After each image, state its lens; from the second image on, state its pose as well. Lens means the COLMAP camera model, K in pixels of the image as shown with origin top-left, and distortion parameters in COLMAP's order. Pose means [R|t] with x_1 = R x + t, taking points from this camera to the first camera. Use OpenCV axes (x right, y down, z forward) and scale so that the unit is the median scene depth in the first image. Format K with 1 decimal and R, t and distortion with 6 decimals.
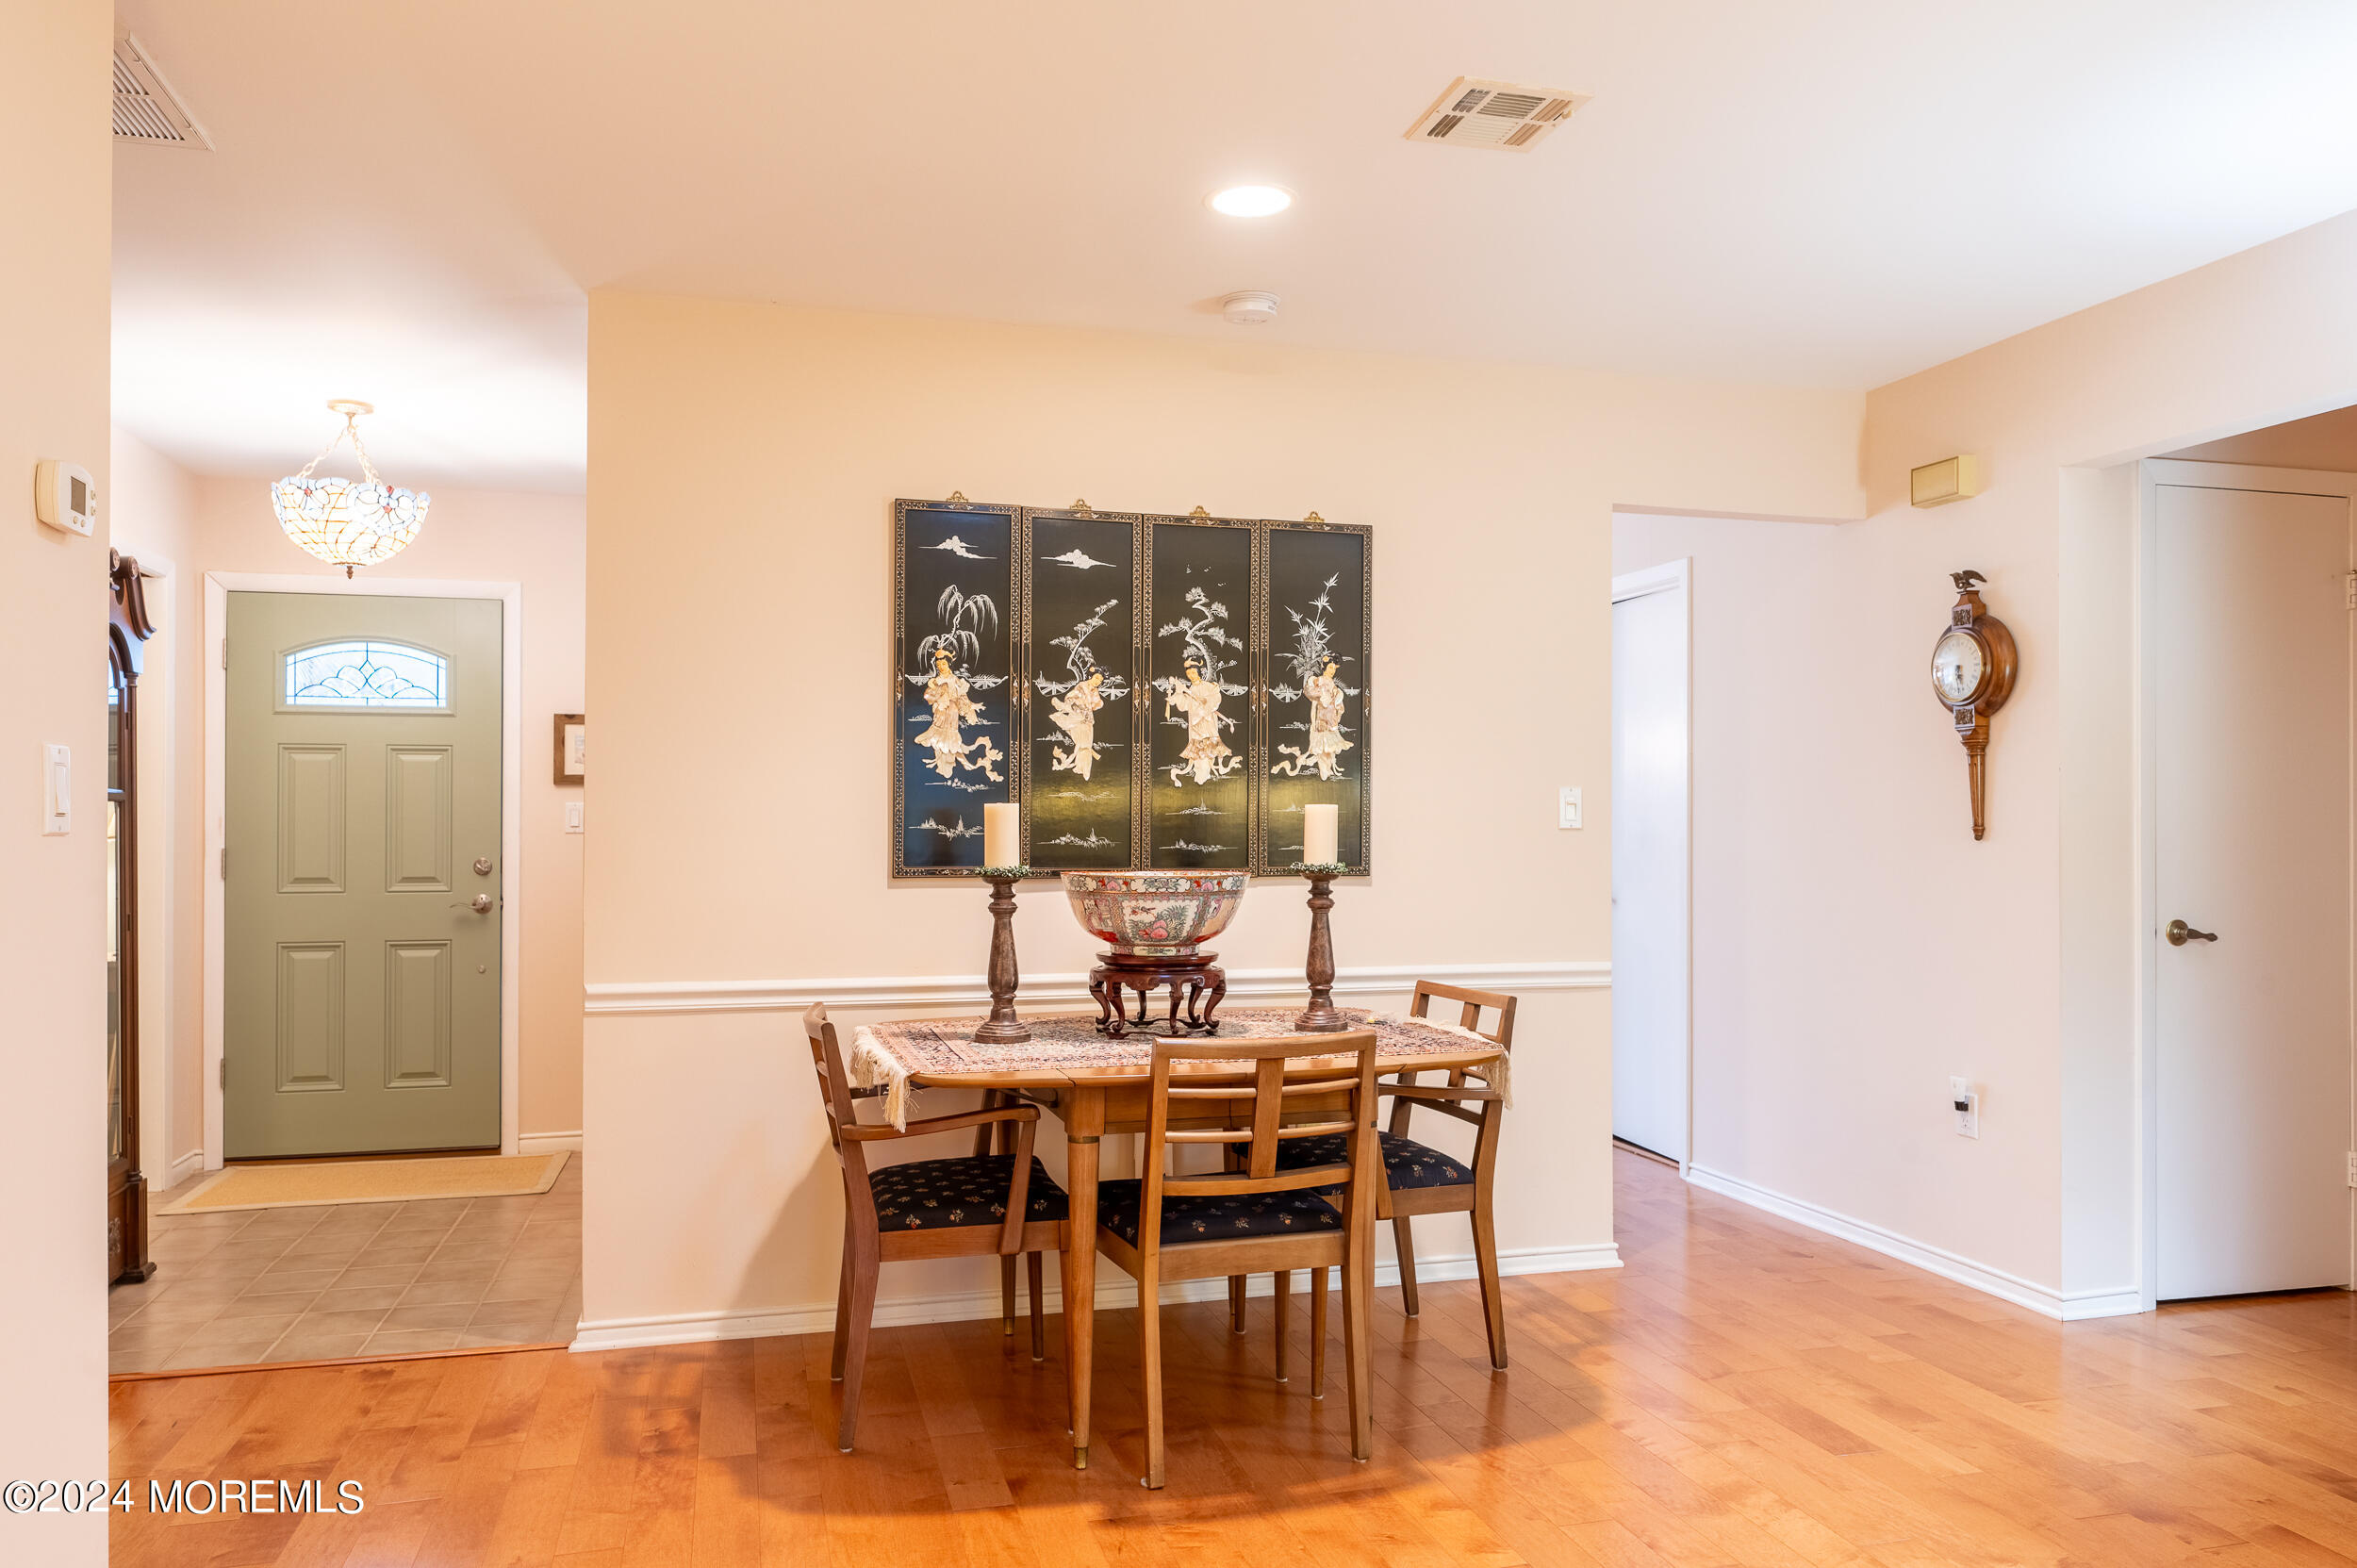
lens RADIAL K [[1595.6, 0, 1181.2], [0, 1595.6, 808.7], [0, 0, 1]] dist [0.000974, 0.000591]
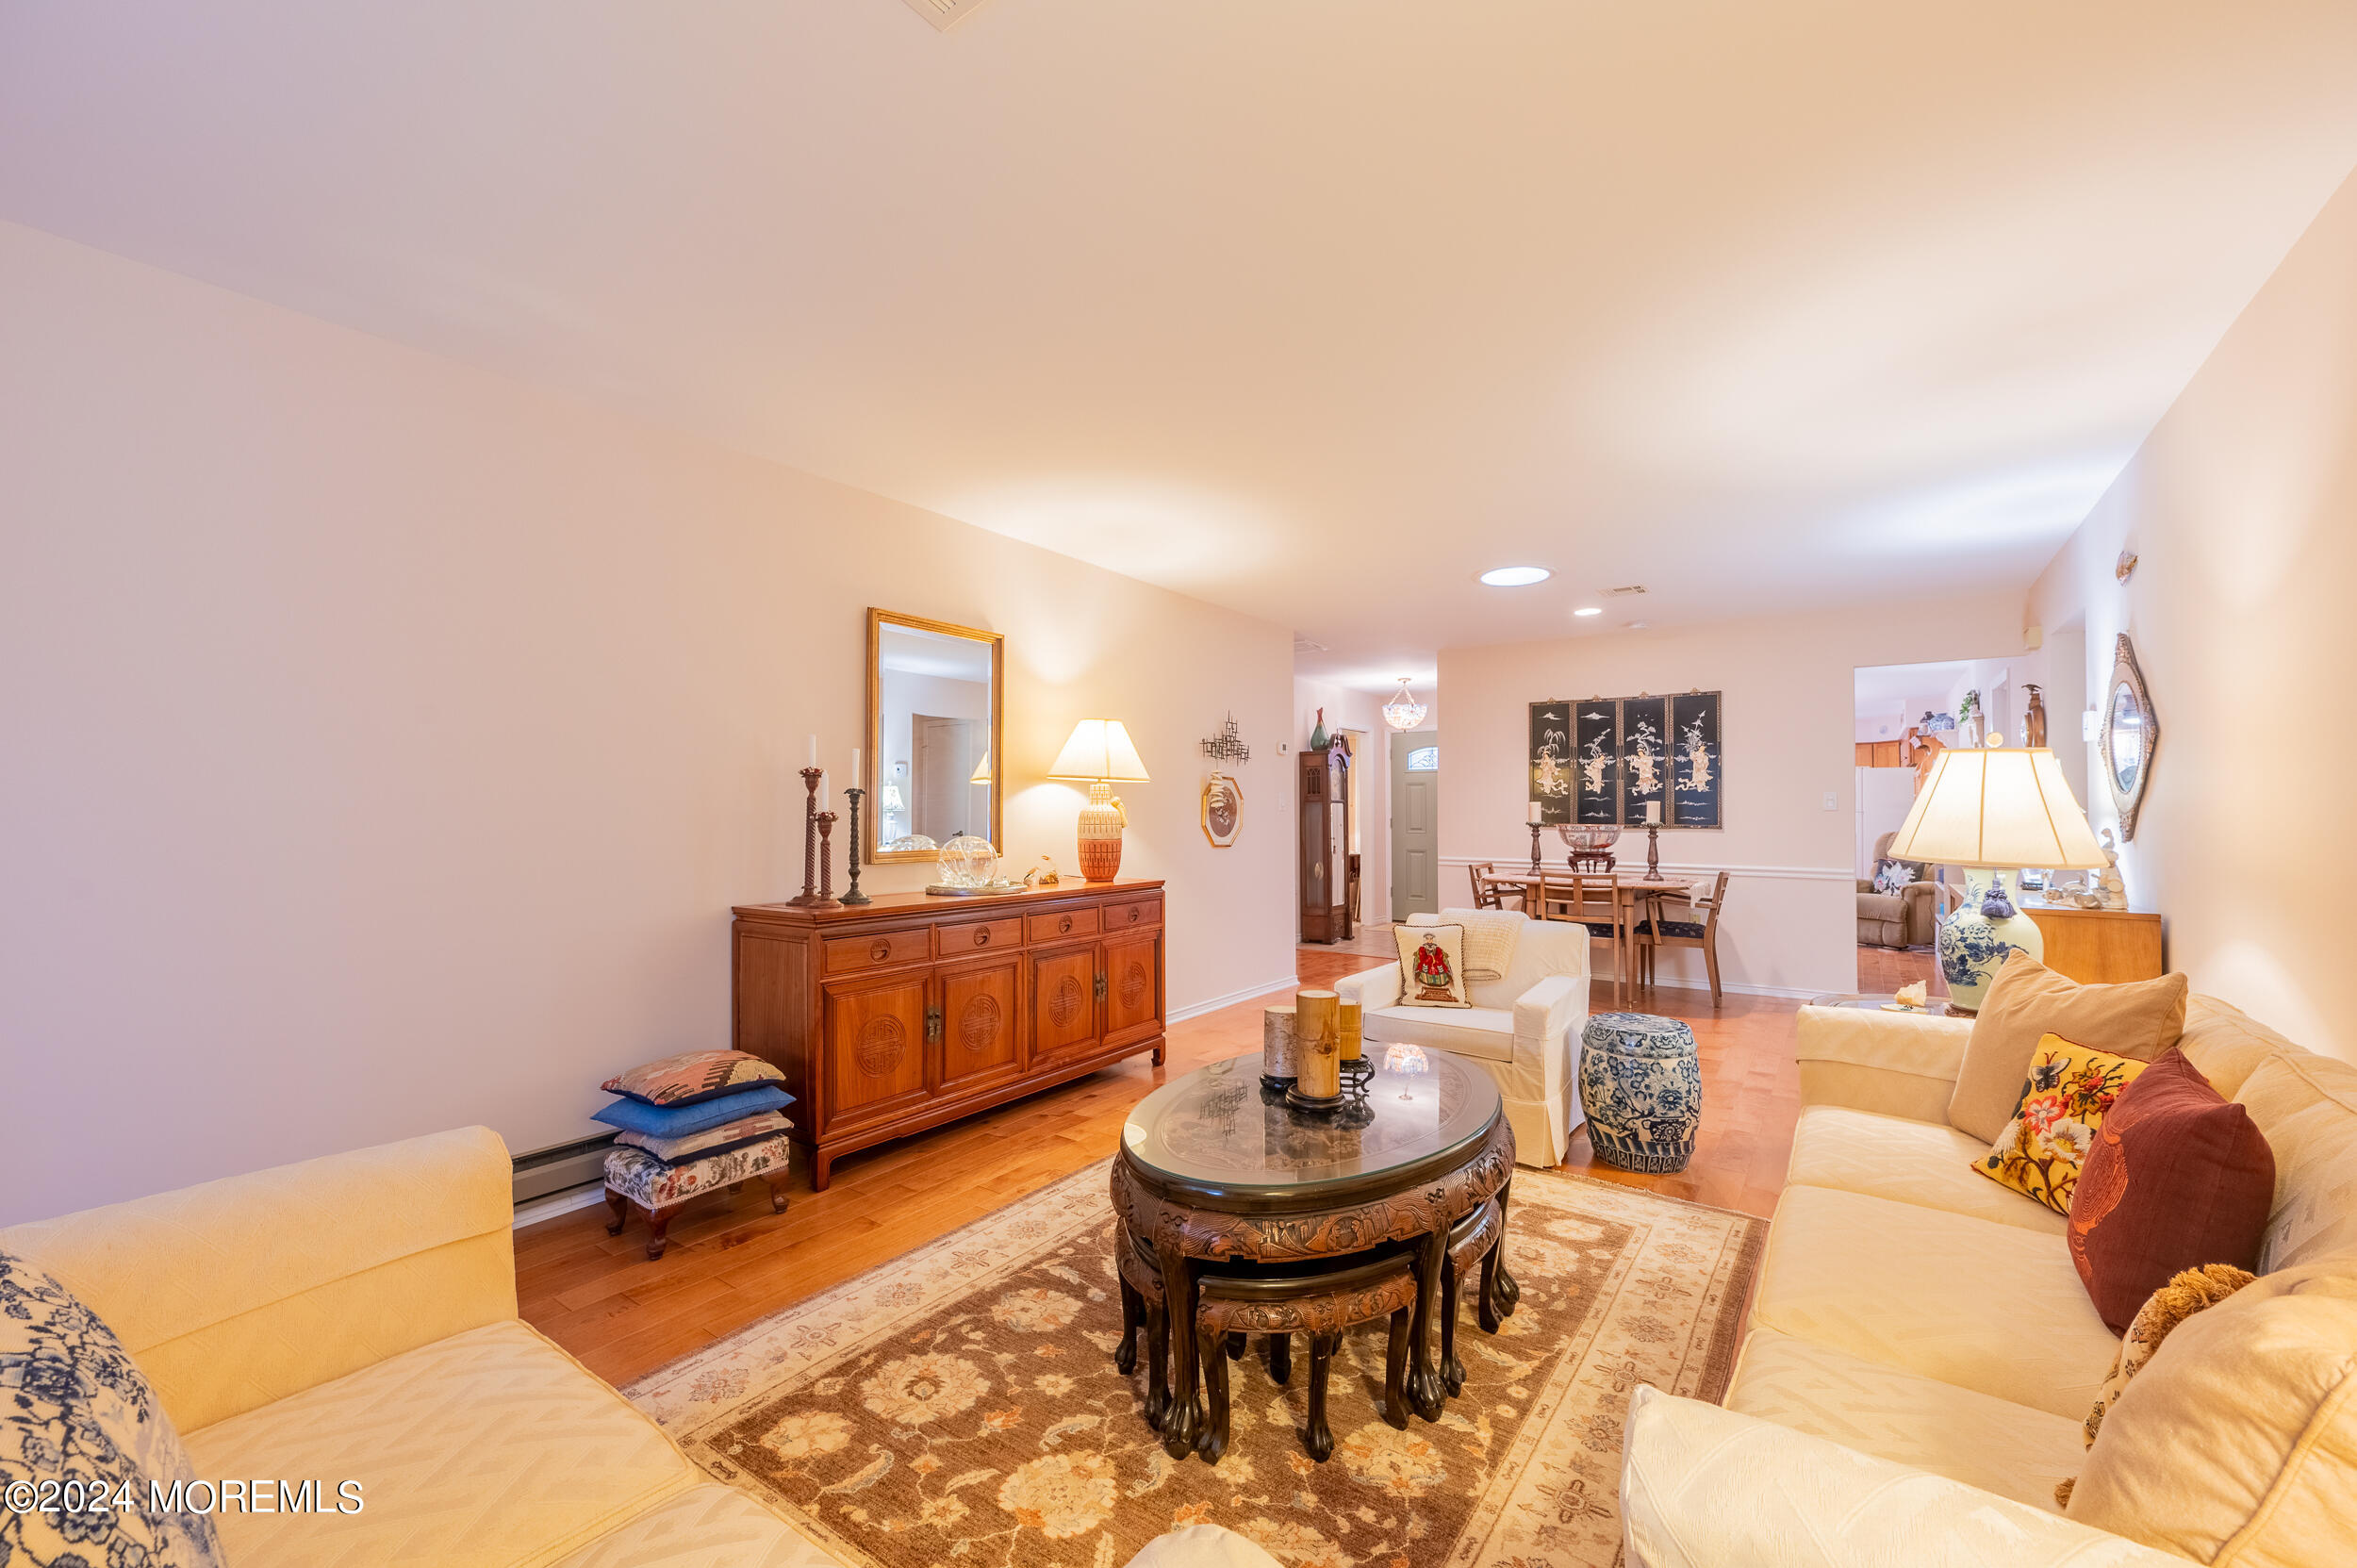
lens RADIAL K [[965.1, 0, 1162.1], [0, 965.1, 784.7], [0, 0, 1]] dist [-0.000249, -0.000214]
pose [[0.619290, -0.022884, -0.784829, 0.796501], [0.007771, 0.999705, -0.023017, 0.000158], [0.785124, 0.008155, 0.619285, -0.665548]]
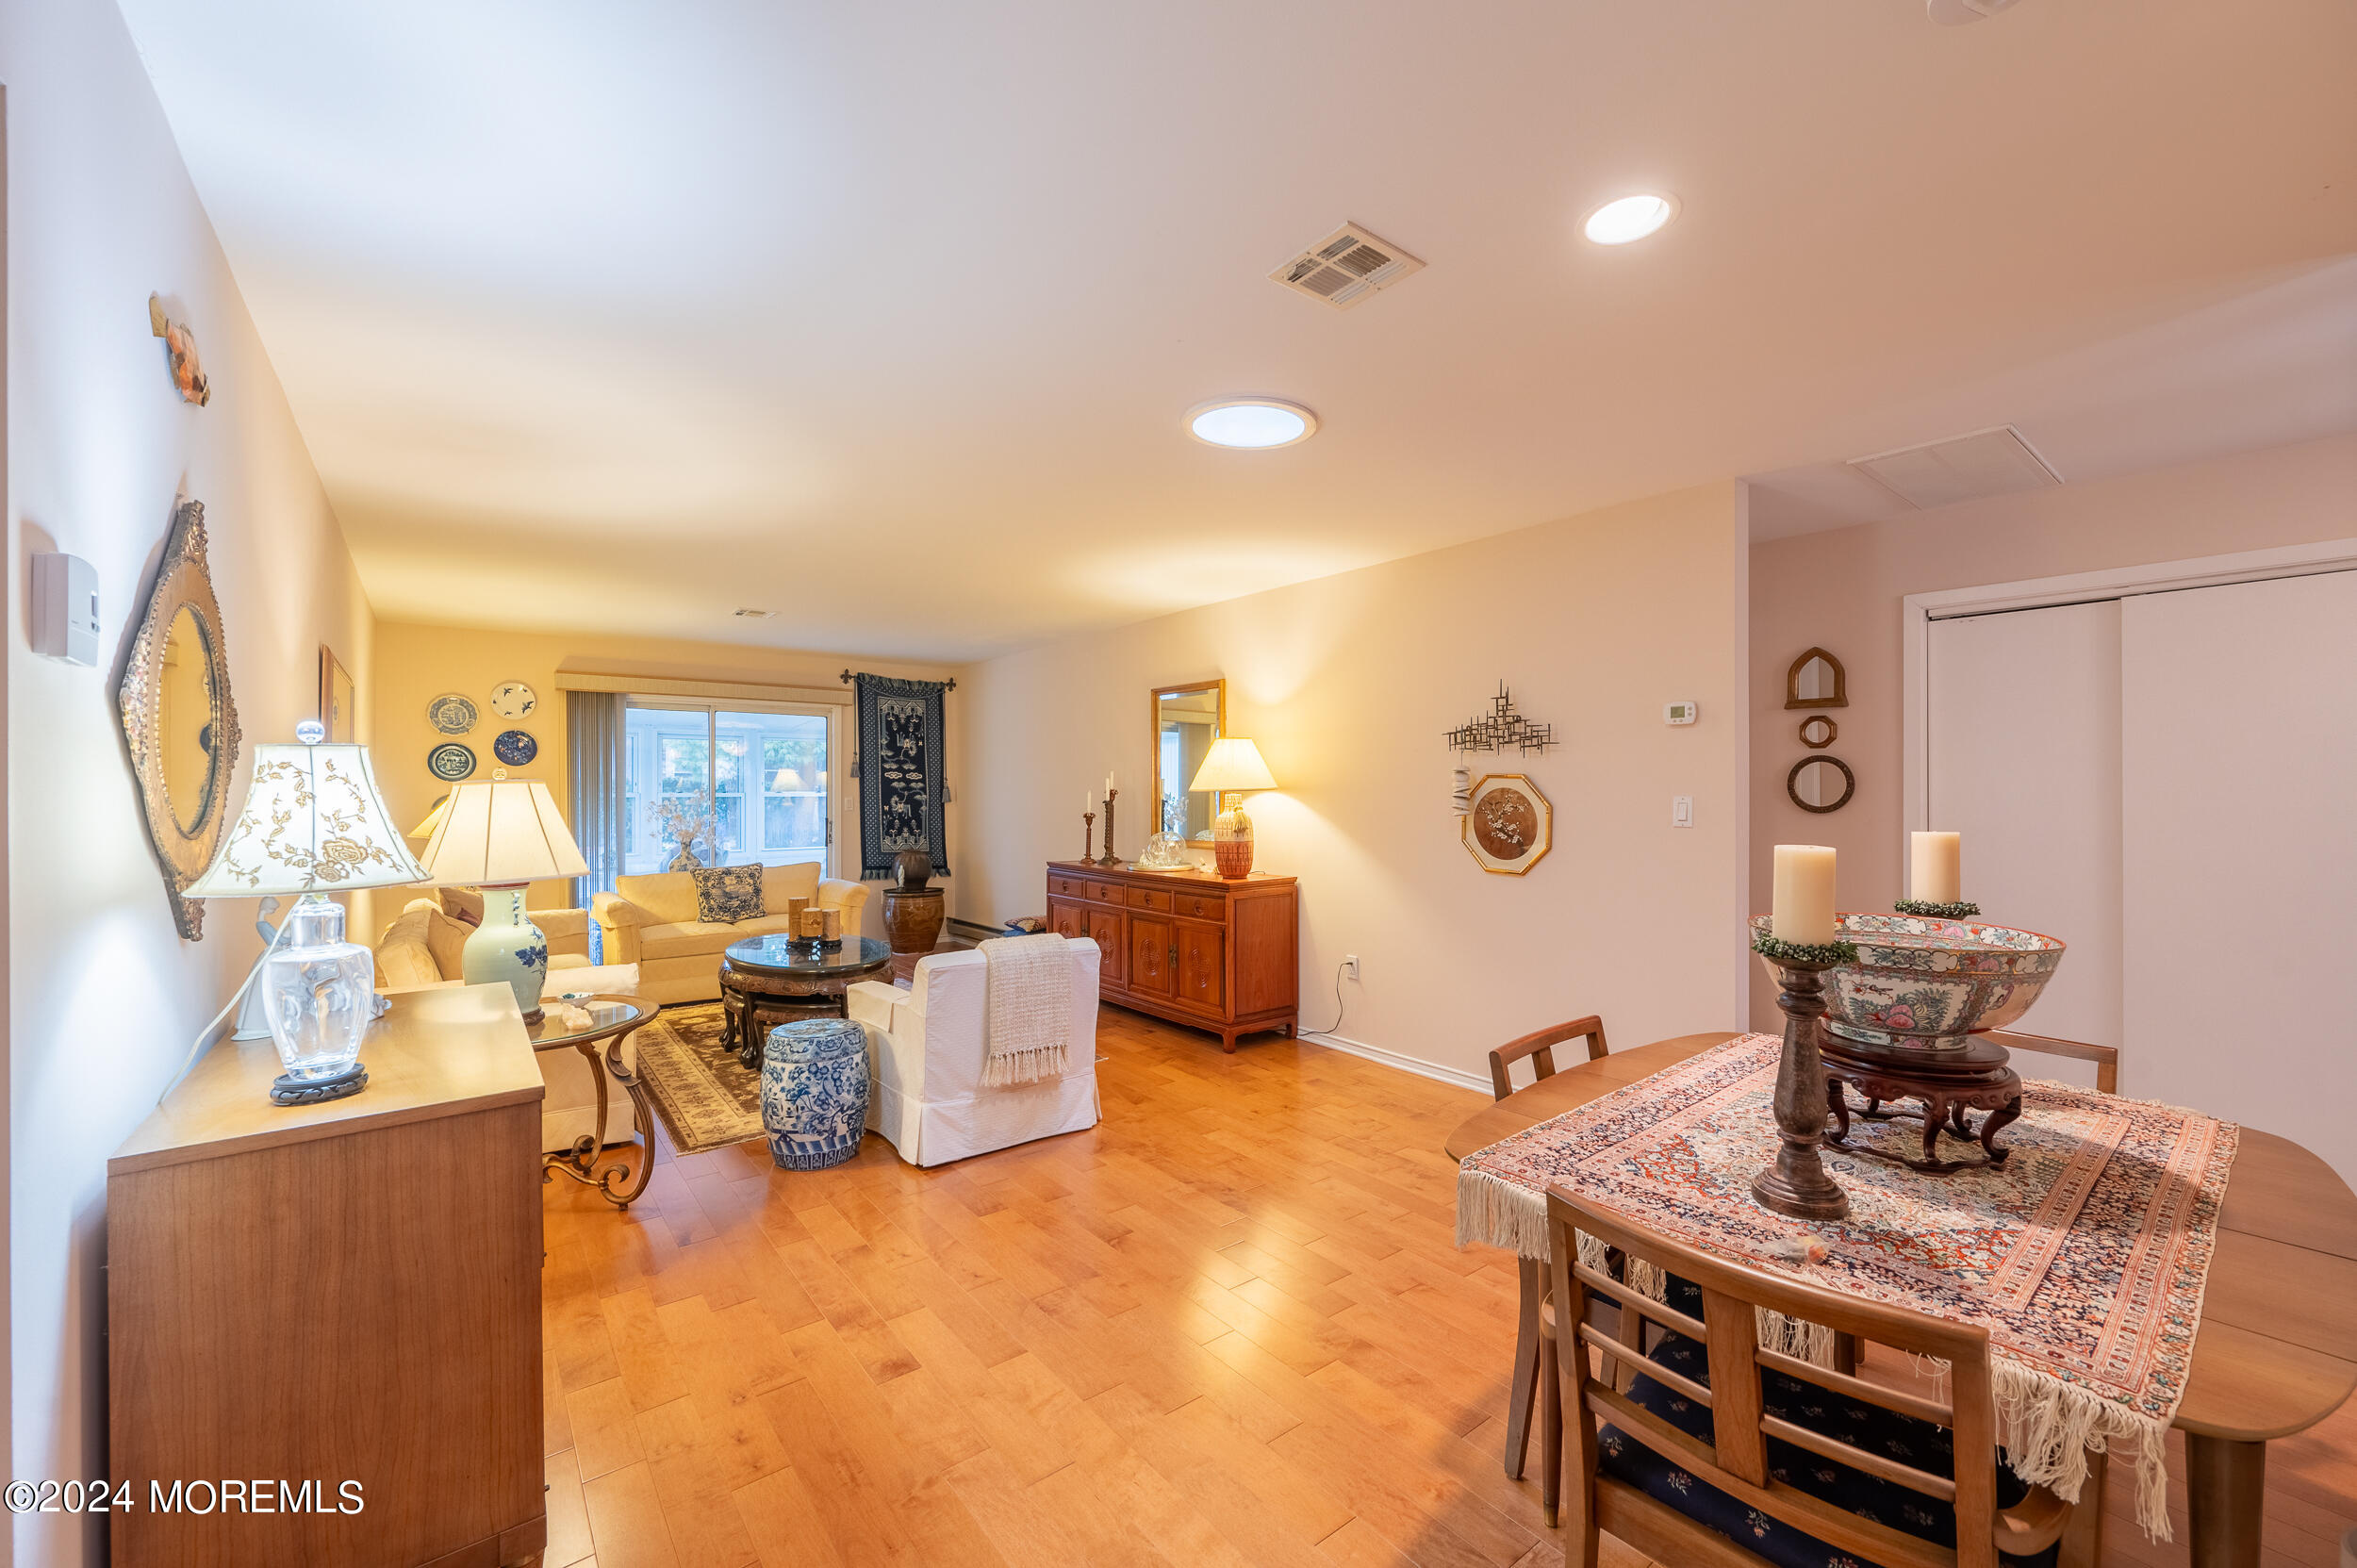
lens RADIAL K [[937.1, 0, 1182.3], [0, 937.1, 789.8], [0, 0, 1]] dist [0.000260, 0.000000]
pose [[-0.926402, -0.004331, -0.376512, 0.406287], [0.000641, 0.999914, -0.013079, -0.015590], [0.376537, -0.012358, -0.926319, 1.098201]]
